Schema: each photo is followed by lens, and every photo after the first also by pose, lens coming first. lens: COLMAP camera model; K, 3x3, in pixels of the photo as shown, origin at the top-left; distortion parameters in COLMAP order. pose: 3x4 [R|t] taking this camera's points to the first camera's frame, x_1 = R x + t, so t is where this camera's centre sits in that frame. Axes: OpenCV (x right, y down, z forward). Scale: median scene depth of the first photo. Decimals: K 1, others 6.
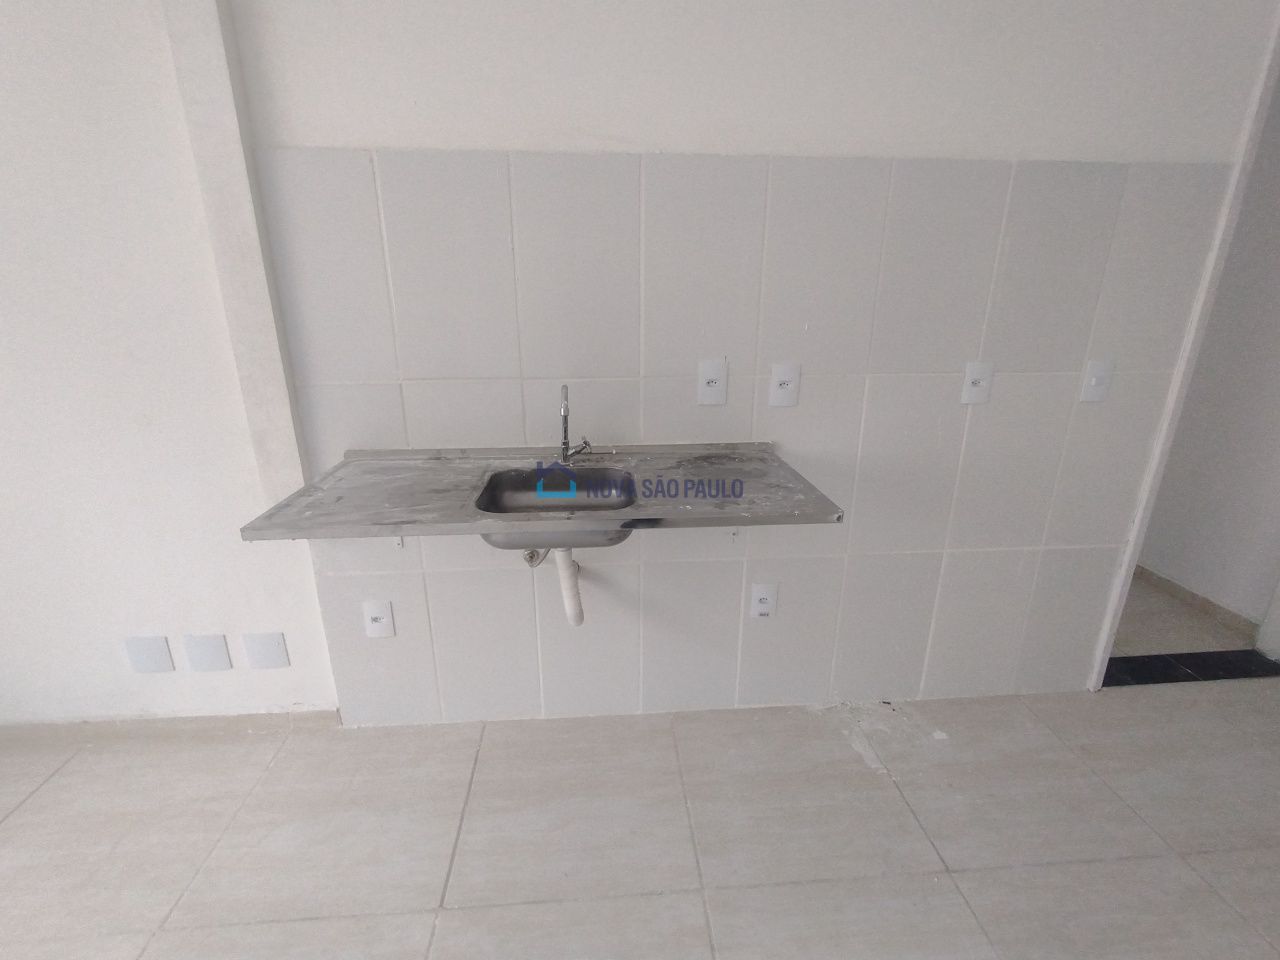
lens RADIAL K [[581.2, 0, 637.8], [0, 581.2, 473.2], [0, 0, 1]] dist [-0.001083, 0.000208]
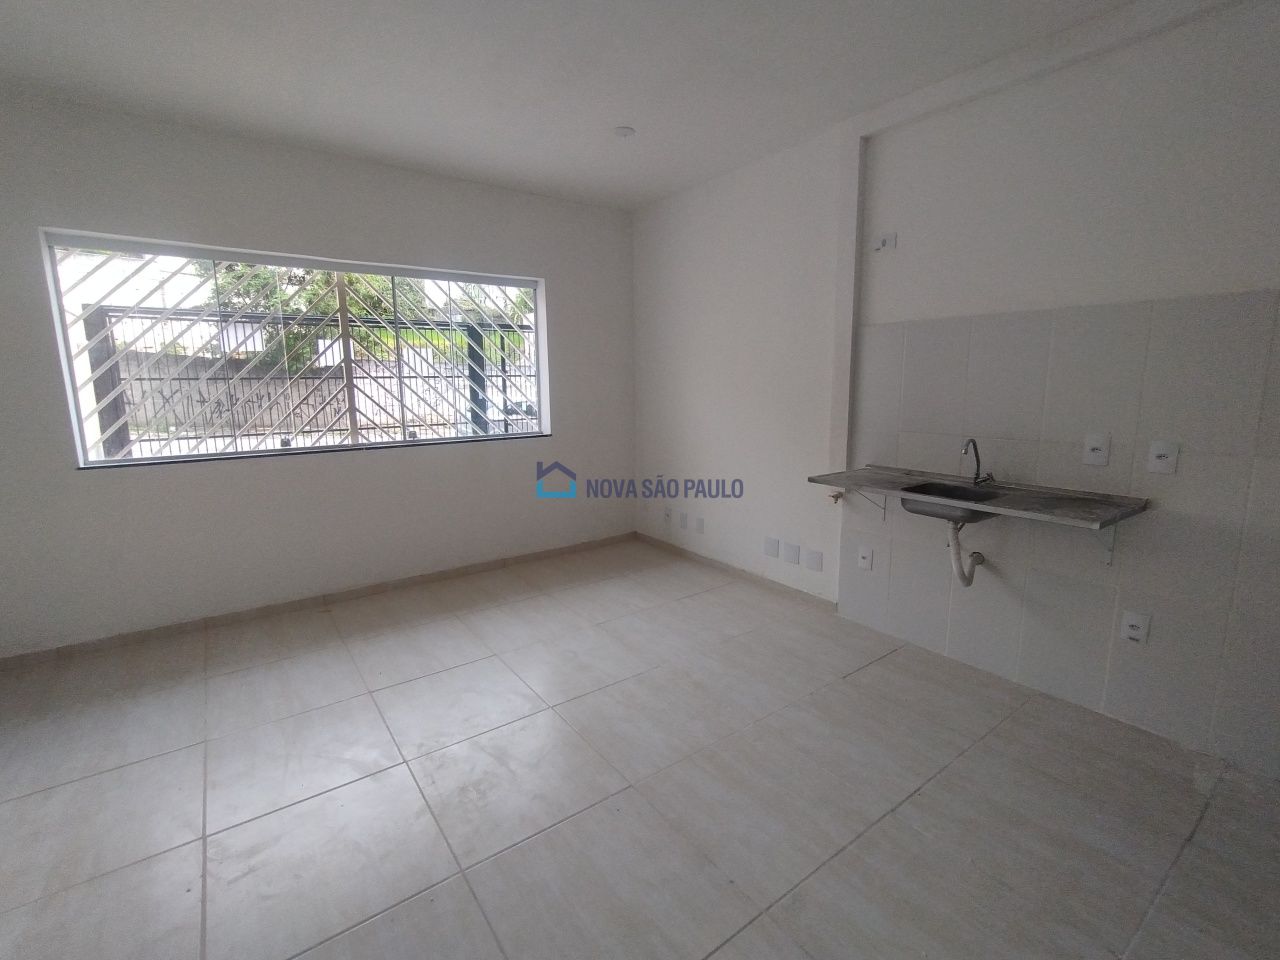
lens RADIAL K [[581.2, 0, 637.8], [0, 581.2, 473.2], [0, 0, 1]] dist [-0.001083, 0.000208]
pose [[0.527212, 0.133869, -0.839123, 0.689293], [-0.242787, 0.970077, 0.002221, 0.161198], [0.814311, 0.202557, 0.543938, -0.651013]]
